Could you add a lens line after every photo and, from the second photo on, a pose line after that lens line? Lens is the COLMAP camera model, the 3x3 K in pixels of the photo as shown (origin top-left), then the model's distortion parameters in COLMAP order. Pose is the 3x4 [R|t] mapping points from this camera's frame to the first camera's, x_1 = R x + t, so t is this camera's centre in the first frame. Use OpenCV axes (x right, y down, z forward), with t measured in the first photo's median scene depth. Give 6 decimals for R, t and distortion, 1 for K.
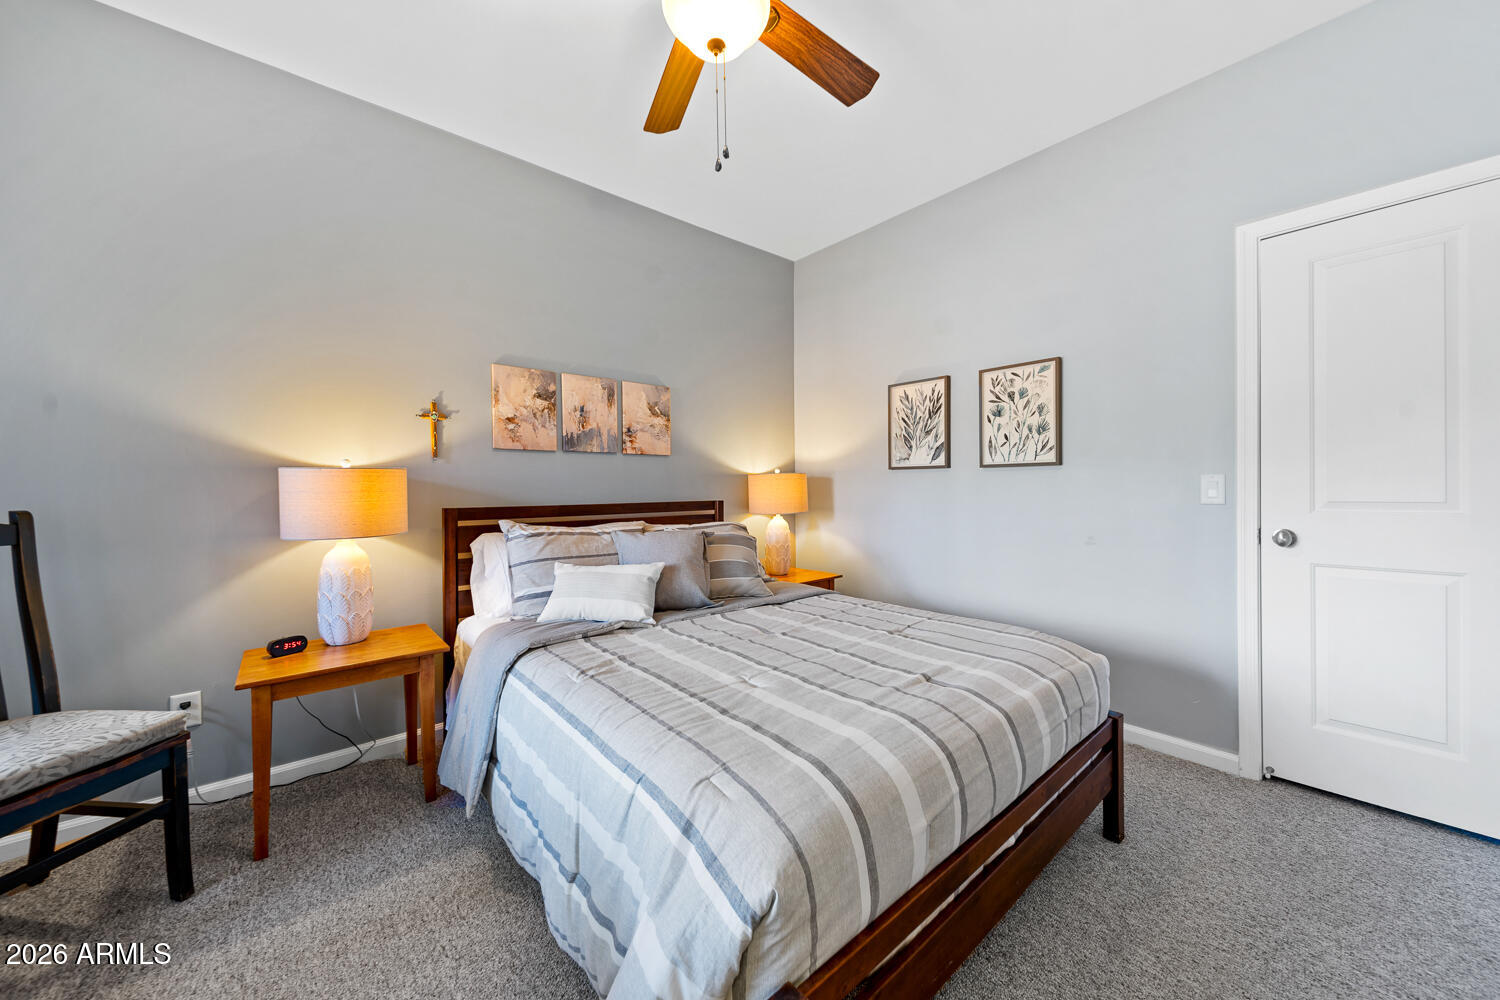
lens RADIAL K [[538.2, 0, 747.4], [0, 538.2, 502.2], [0, 0, 1]] dist [0.012364, -0.003556]
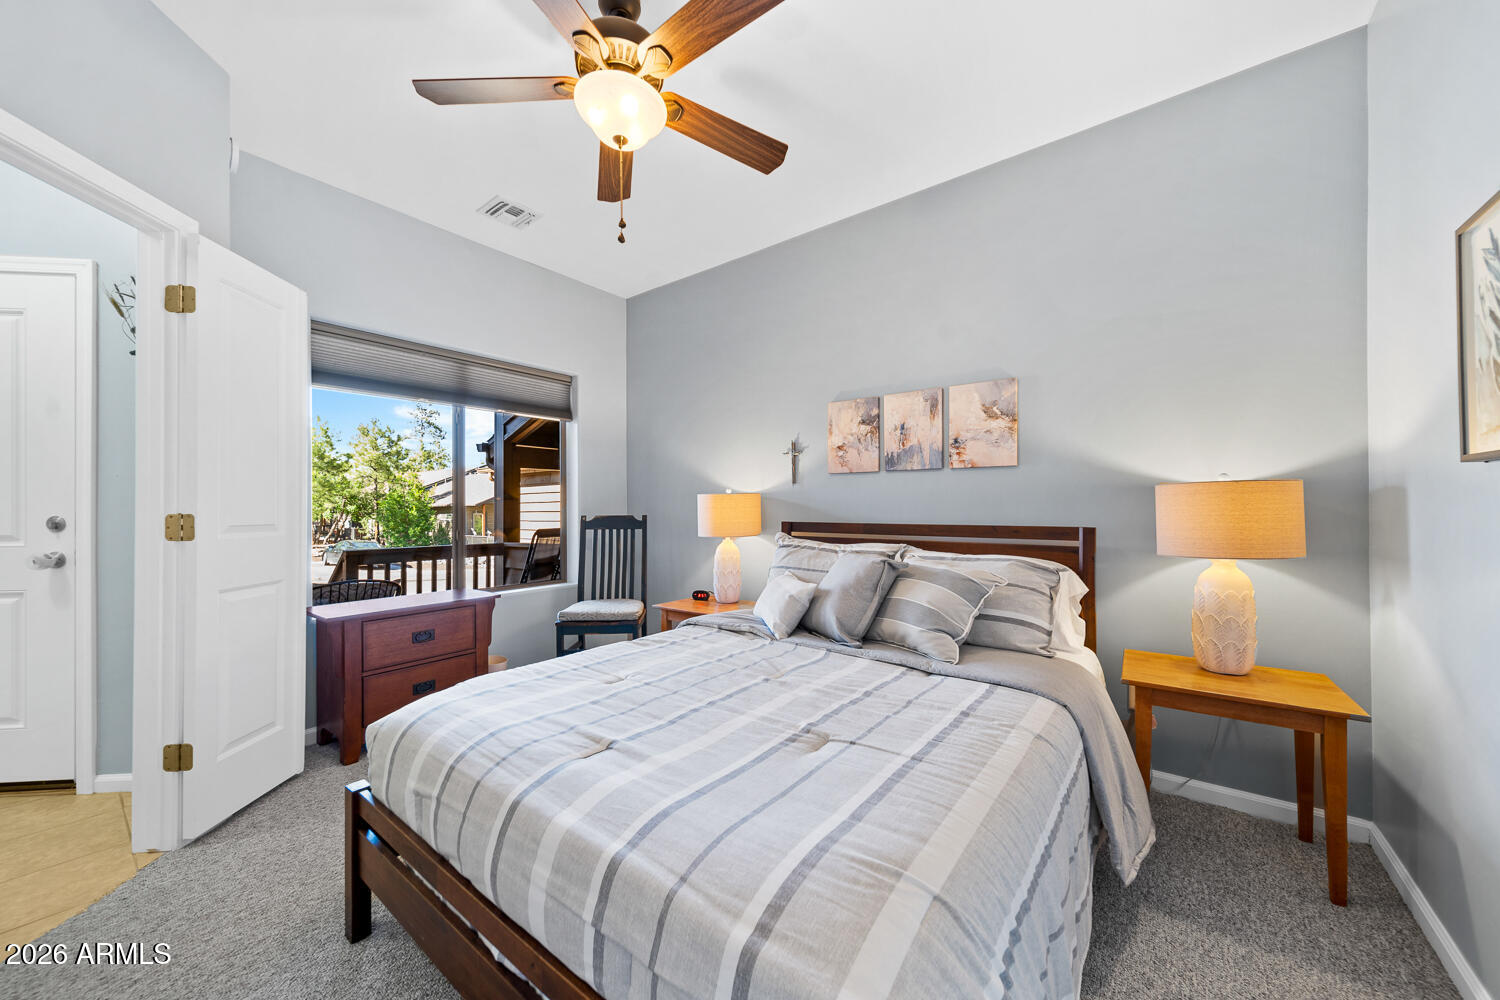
lens RADIAL K [[538.7, 0, 751.8], [0, 538.7, 515.0], [0, 0, 1]] dist [0.009781, -0.003689]
pose [[0.204670, 0.022295, -0.978577, 0.625339], [-0.028977, 0.999440, 0.016710, -0.021596], [0.978402, 0.024936, 0.205202, 0.555761]]
